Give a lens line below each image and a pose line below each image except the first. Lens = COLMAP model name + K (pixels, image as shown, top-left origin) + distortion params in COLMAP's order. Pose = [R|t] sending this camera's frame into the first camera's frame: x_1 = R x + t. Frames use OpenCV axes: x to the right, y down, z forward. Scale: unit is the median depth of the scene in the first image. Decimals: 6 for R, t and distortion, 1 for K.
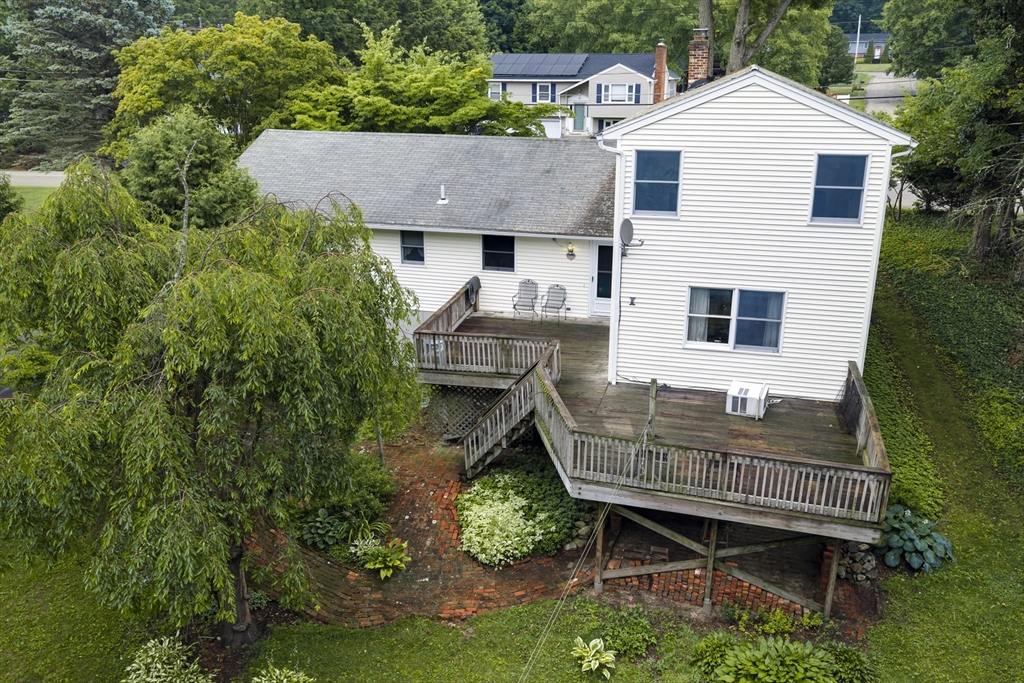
lens RADIAL K [[843.7, 0, 515.7], [0, 843.7, 343.0], [0, 0, 1]] dist [0.018860, -0.013919]
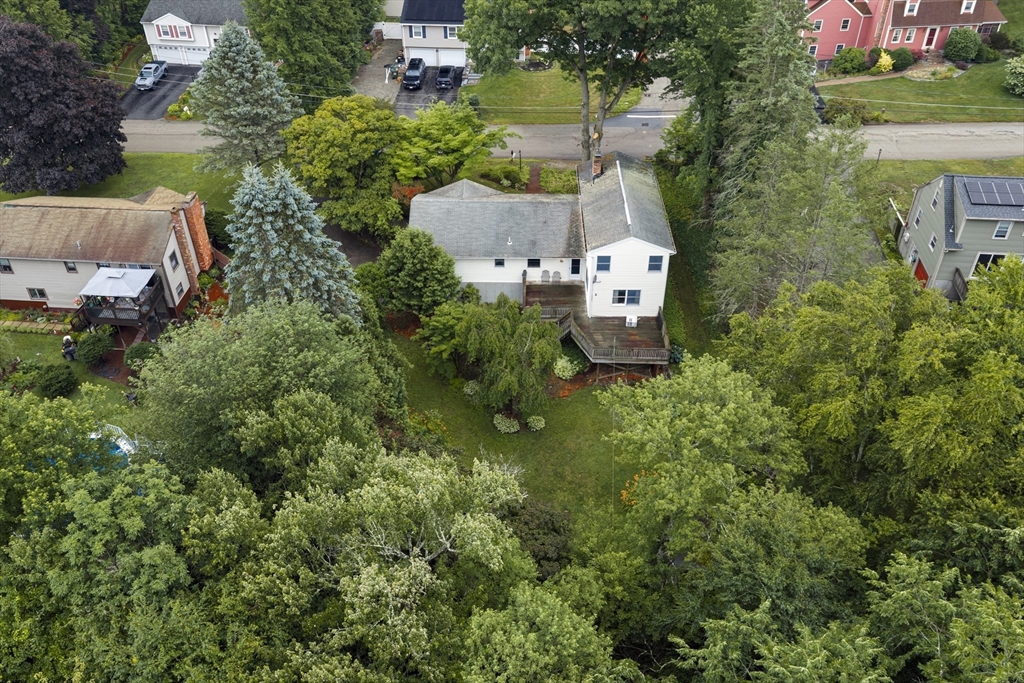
lens RADIAL K [[843.7, 0, 511.6], [0, 843.7, 340.4], [0, 0, 1]] dist [0.018860, -0.013919]
pose [[0.969426, -0.156189, 0.189257, -0.843586], [0.084622, 0.936748, 0.339622, -1.047778], [-0.230331, -0.313223, 0.921325, -2.030365]]
